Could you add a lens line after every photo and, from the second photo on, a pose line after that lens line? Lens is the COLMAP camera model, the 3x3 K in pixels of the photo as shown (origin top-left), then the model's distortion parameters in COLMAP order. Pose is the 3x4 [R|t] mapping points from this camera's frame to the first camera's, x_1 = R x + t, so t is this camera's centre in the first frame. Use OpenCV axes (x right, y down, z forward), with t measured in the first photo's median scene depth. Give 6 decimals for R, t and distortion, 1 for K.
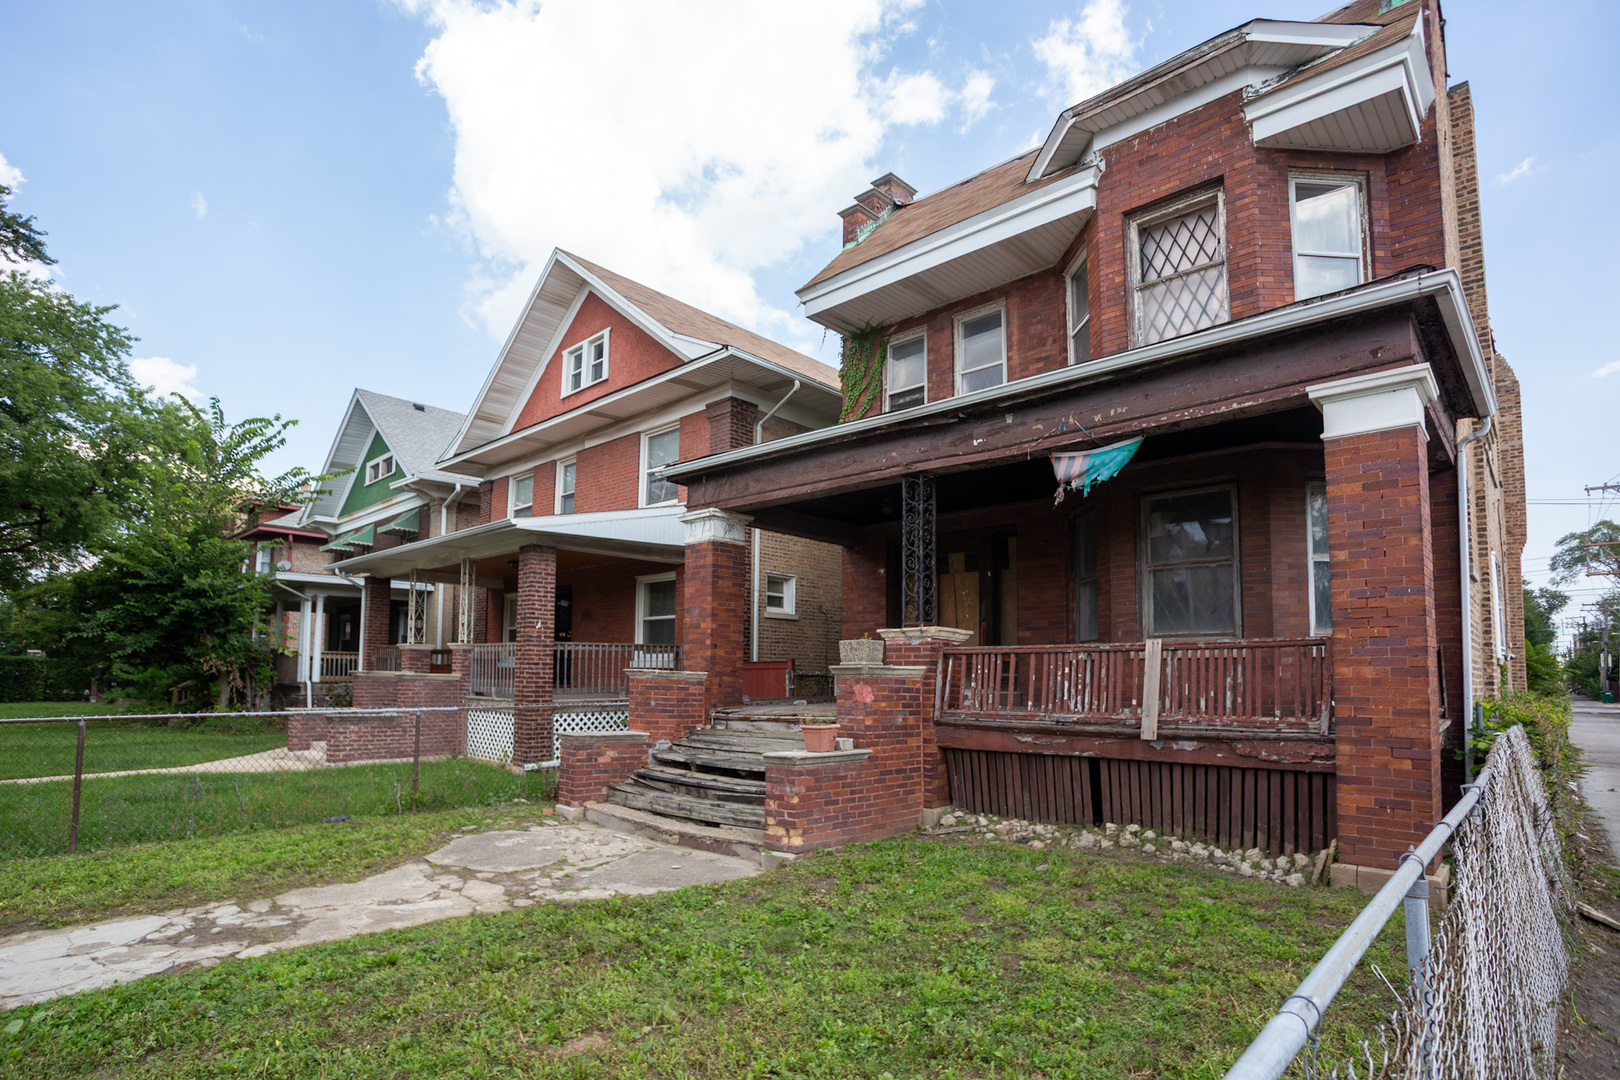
lens RADIAL K [[831.0, 0, 803.6], [0, 831.0, 561.6], [0, 0, 1]] dist [-0.077340, 0.041622]
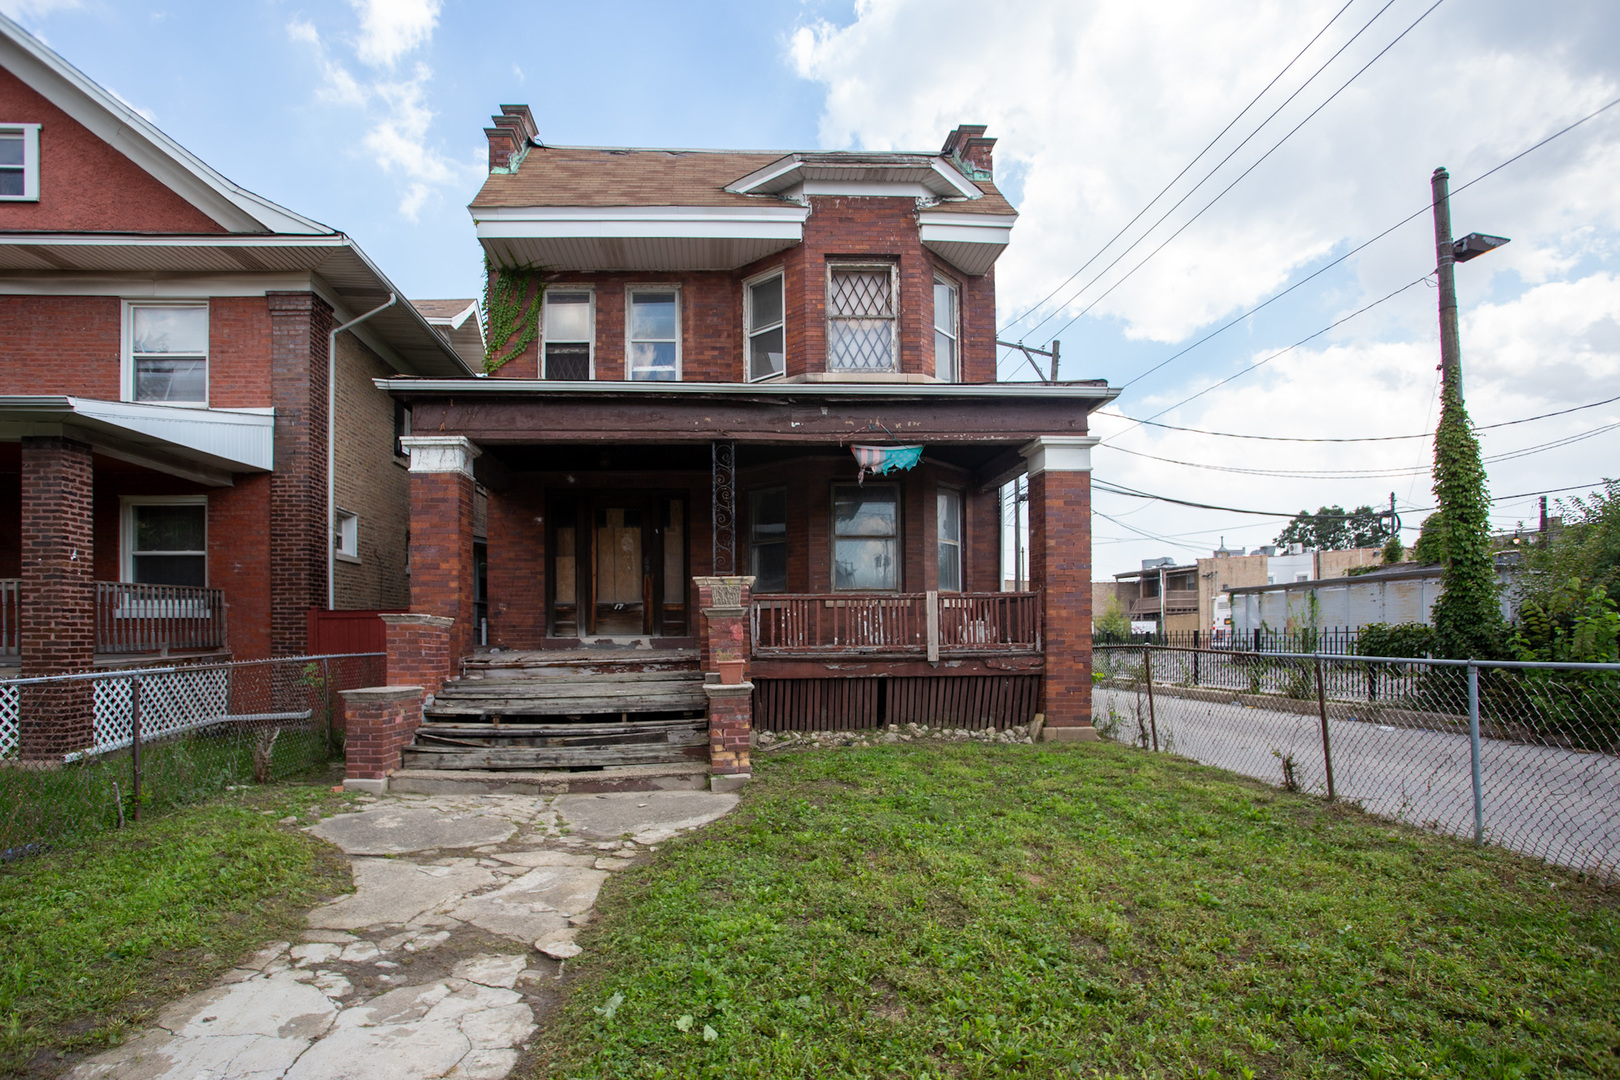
lens RADIAL K [[806.8, 0, 807.7], [0, 806.8, 569.8], [0, 0, 1]] dist [-0.074169, 0.036887]
pose [[0.687909, 0.041802, 0.724592, -0.565755], [-0.083999, 0.996217, 0.022275, 0.034869], [-0.720920, -0.076188, 0.688818, 0.153624]]
